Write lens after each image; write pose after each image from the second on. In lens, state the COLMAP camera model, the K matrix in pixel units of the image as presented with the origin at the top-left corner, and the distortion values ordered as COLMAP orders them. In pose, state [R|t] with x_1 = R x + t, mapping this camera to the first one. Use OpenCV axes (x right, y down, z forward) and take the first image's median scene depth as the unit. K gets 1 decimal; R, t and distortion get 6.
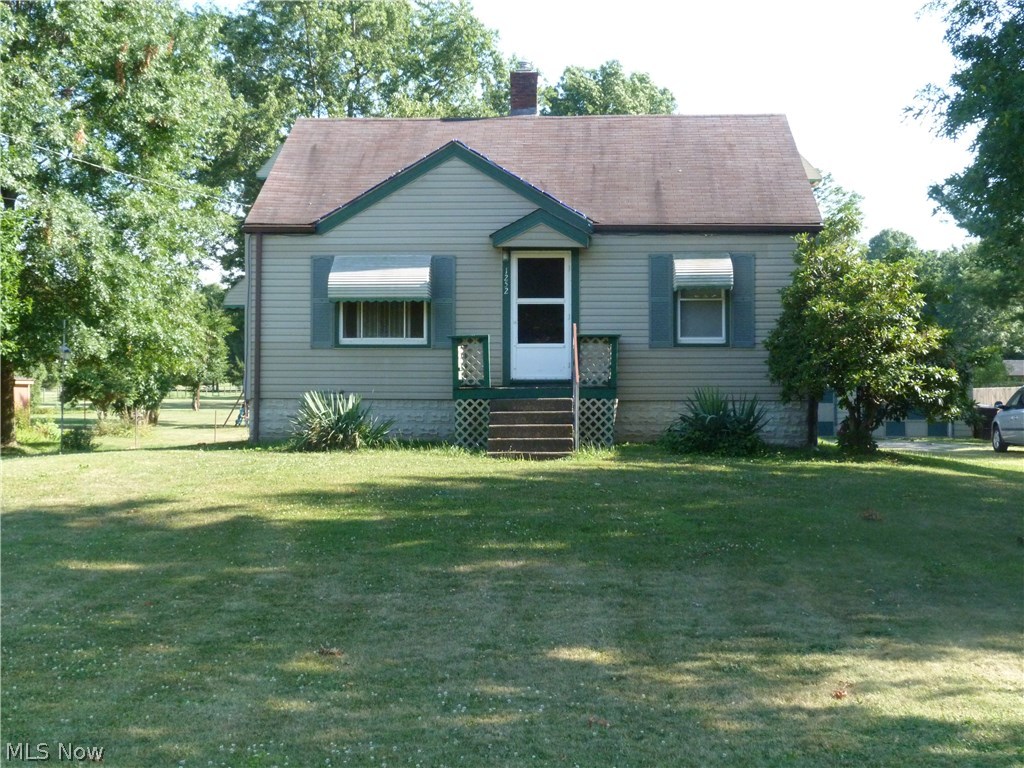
lens RADIAL K [[1472.4, 0, 510.5], [0, 1472.4, 383.9], [0, 0, 1]] dist [0.021063, 0.000000]
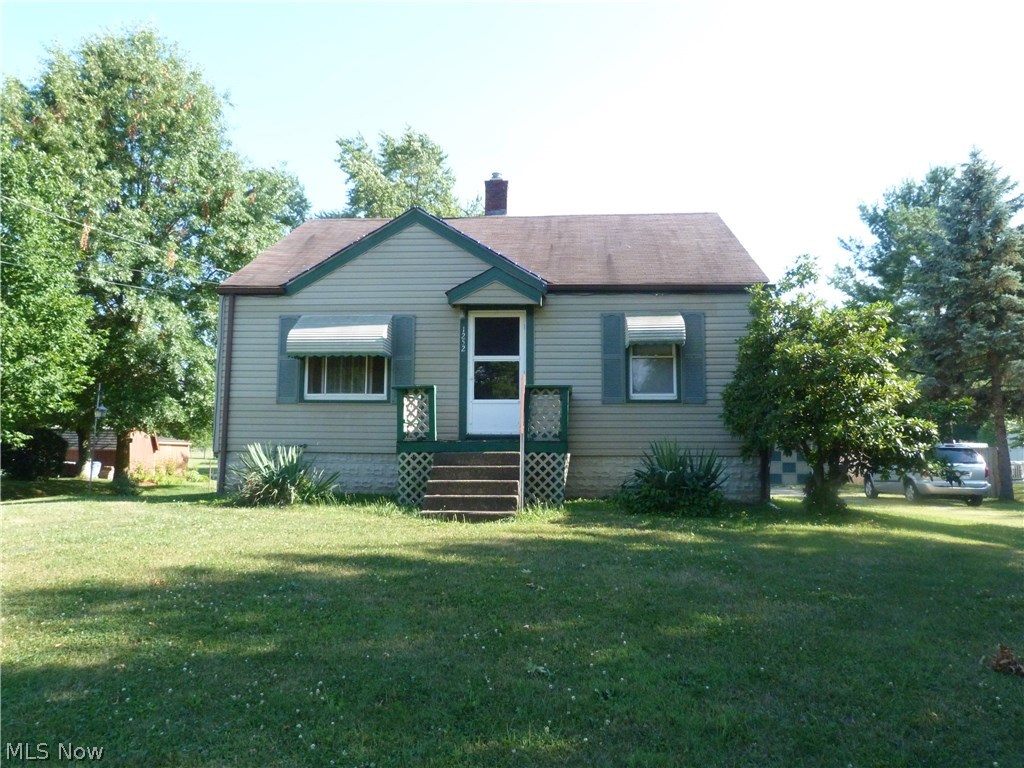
lens RADIAL K [[762.1, 0, 514.1], [0, 762.1, 388.1], [0, 0, 1]] dist [-0.041601, 0.015438]
pose [[0.999731, 0.003648, -0.022918, 0.045669], [-0.005528, 0.996574, -0.082518, 0.008578], [0.022539, 0.082622, 0.996326, 0.474799]]
